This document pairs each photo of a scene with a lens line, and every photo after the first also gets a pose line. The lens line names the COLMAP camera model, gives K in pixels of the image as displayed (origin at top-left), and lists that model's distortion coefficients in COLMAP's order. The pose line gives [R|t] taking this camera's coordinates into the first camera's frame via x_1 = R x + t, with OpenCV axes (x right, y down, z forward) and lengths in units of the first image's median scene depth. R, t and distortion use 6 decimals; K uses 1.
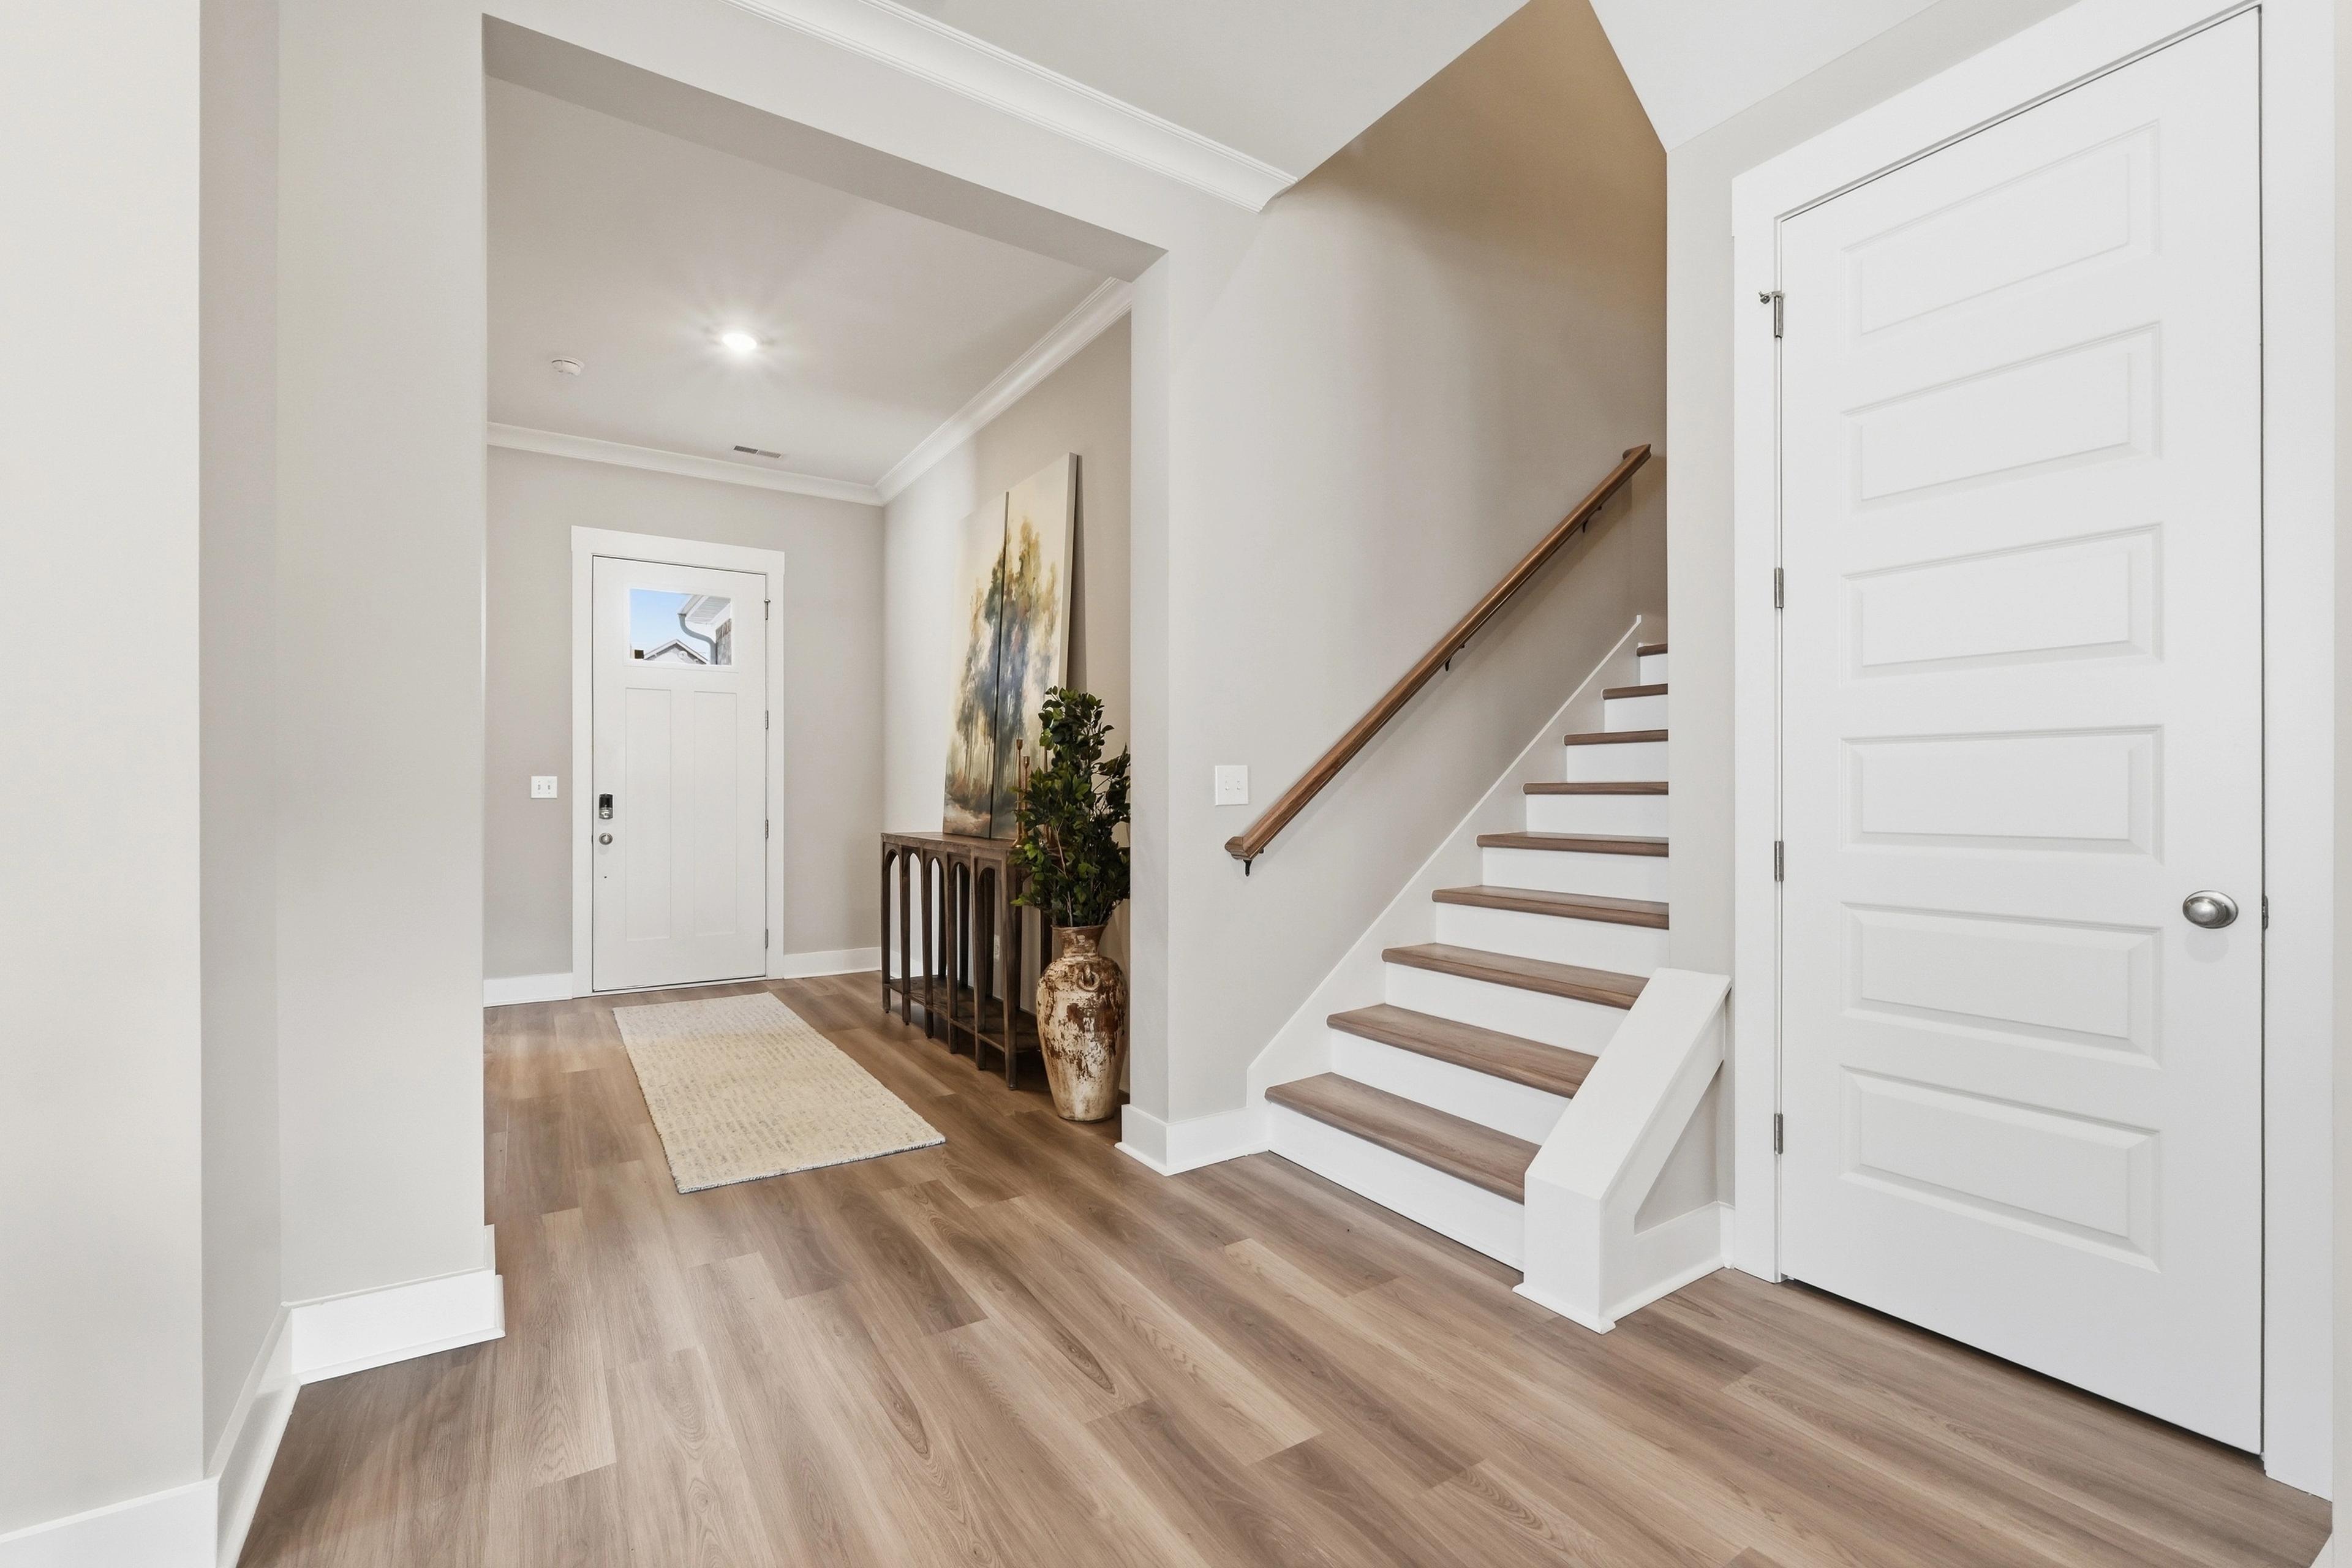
lens RADIAL K [[996.7, 0, 1178.9], [0, 996.7, 792.2], [0, 0, 1]] dist [0.000354, -0.000021]
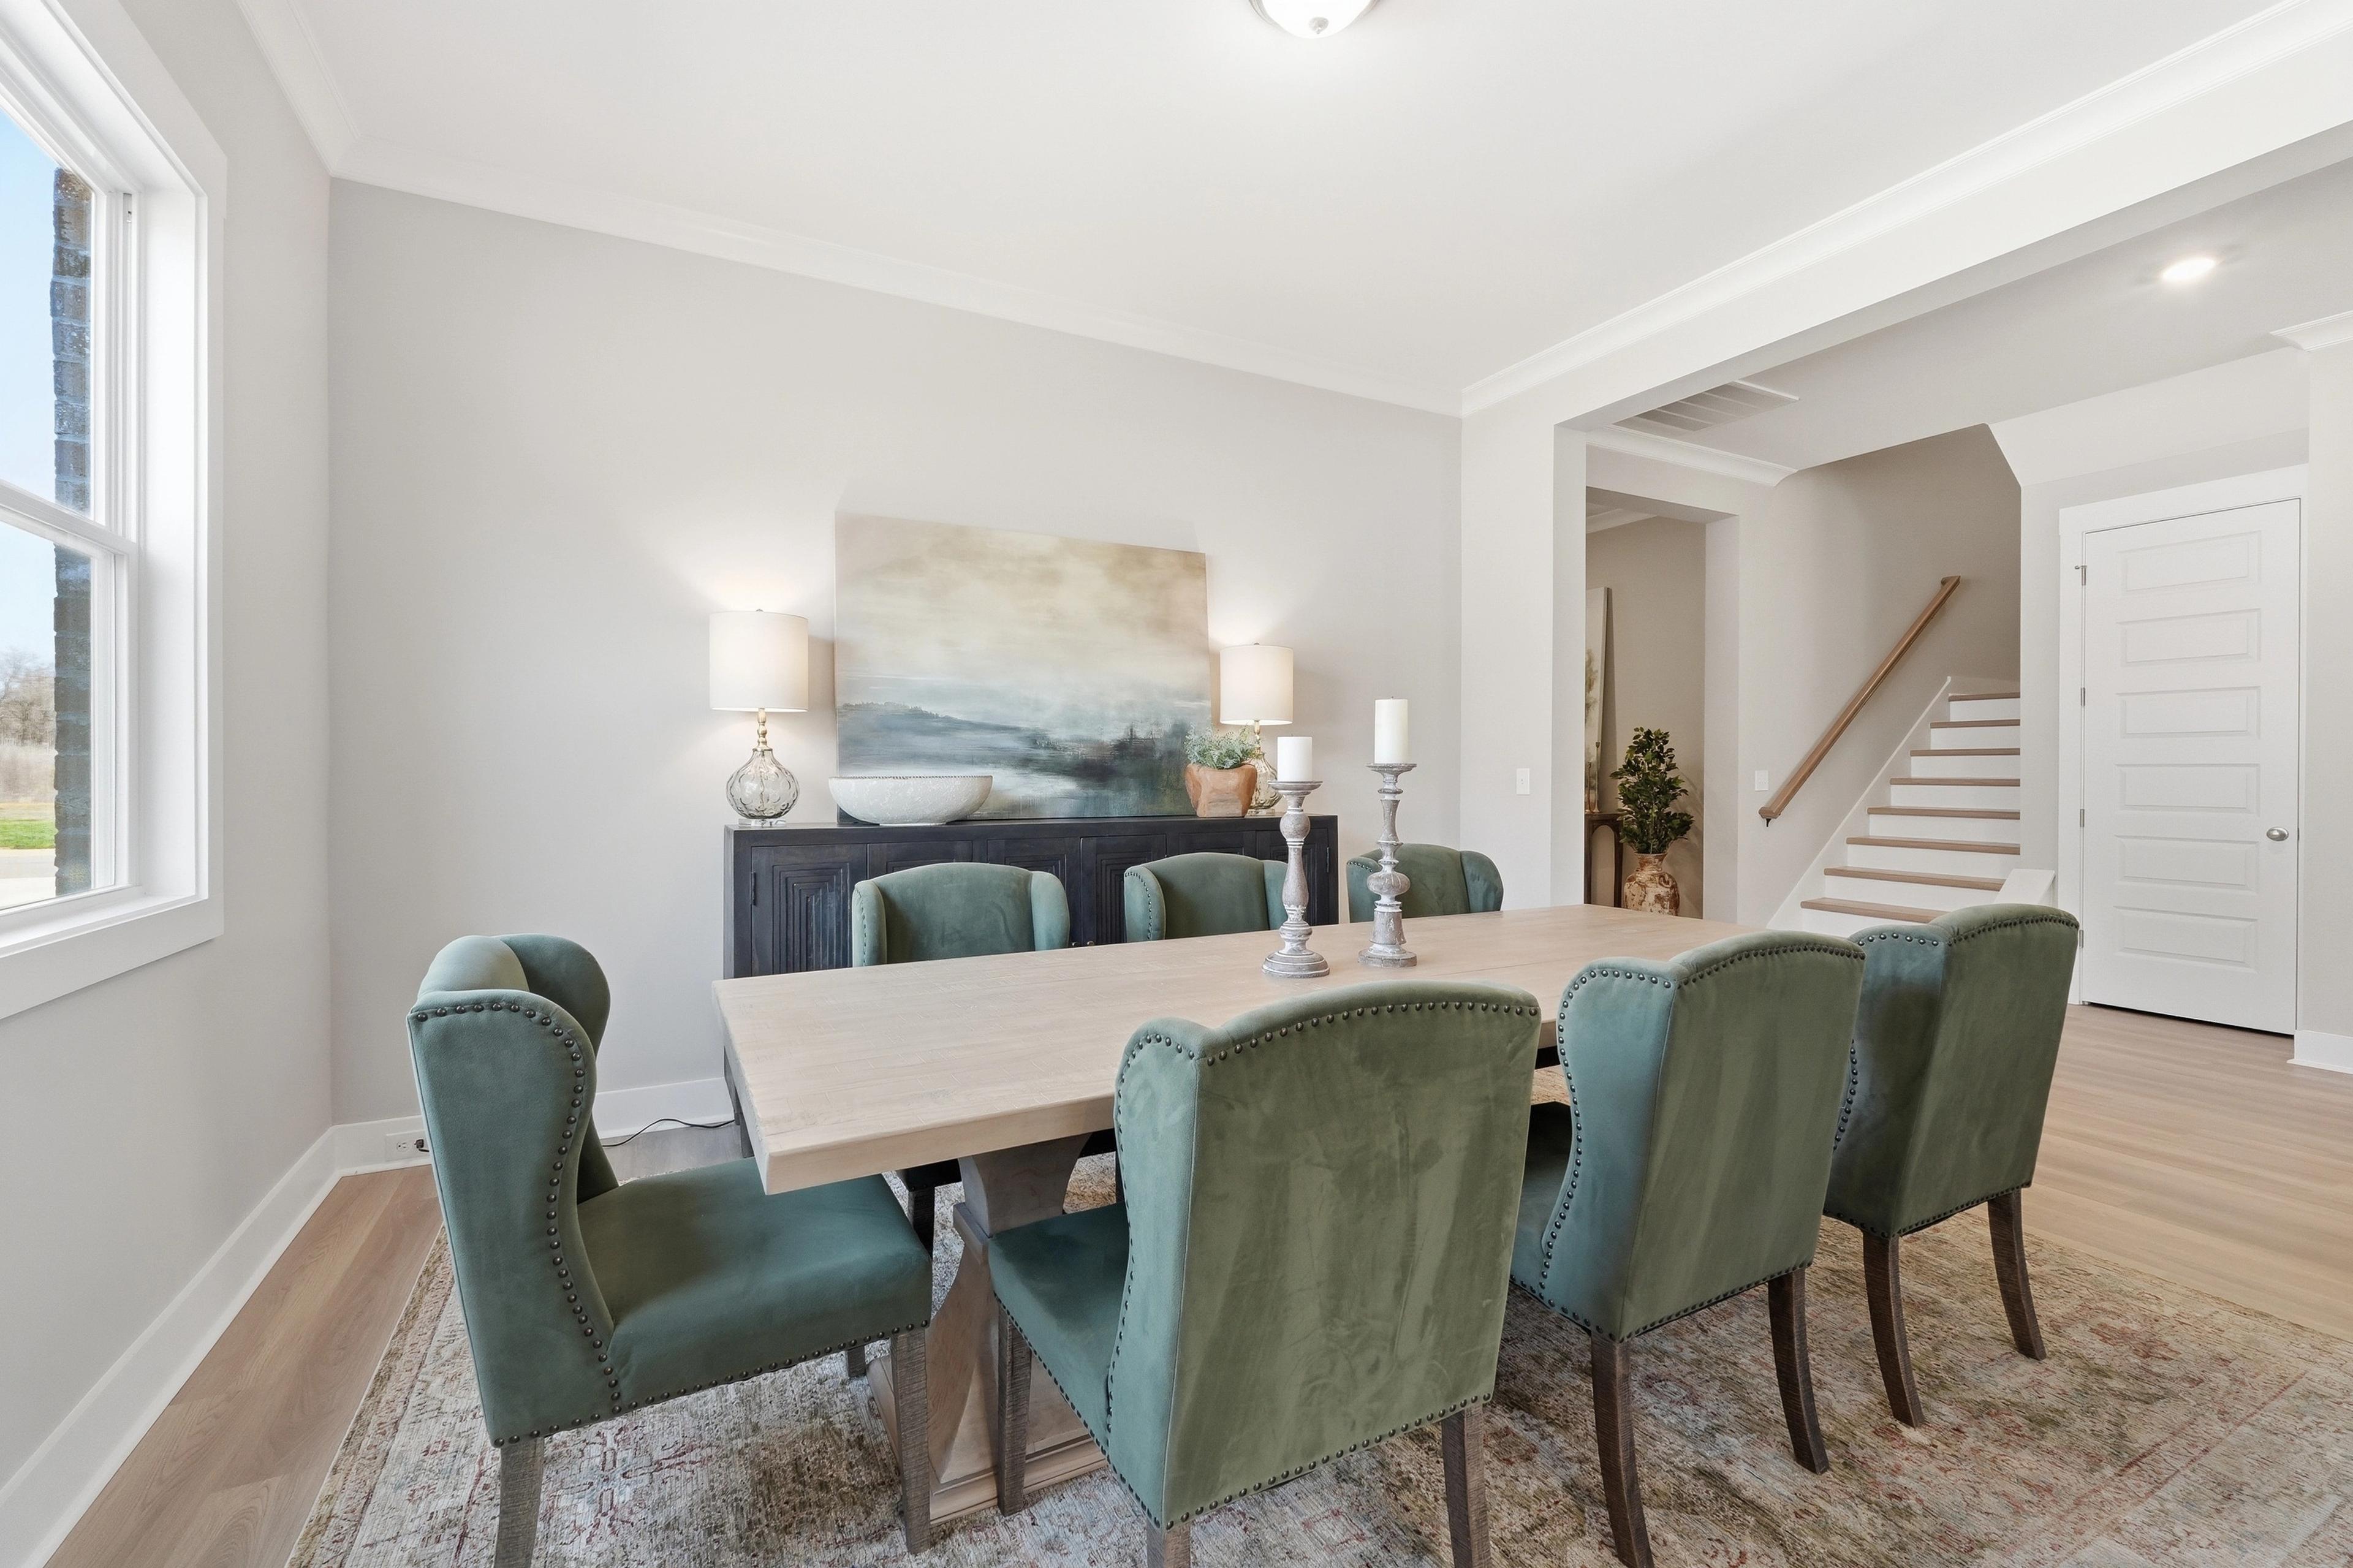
lens RADIAL K [[997.1, 0, 1175.1], [0, 997.1, 774.2], [0, 0, 1]] dist [0.000354, -0.000021]
pose [[0.995456, 0.003317, -0.095170, -0.900468], [-0.002849, 0.999983, 0.005047, -0.026389], [0.095185, -0.004753, 0.995448, -1.057489]]
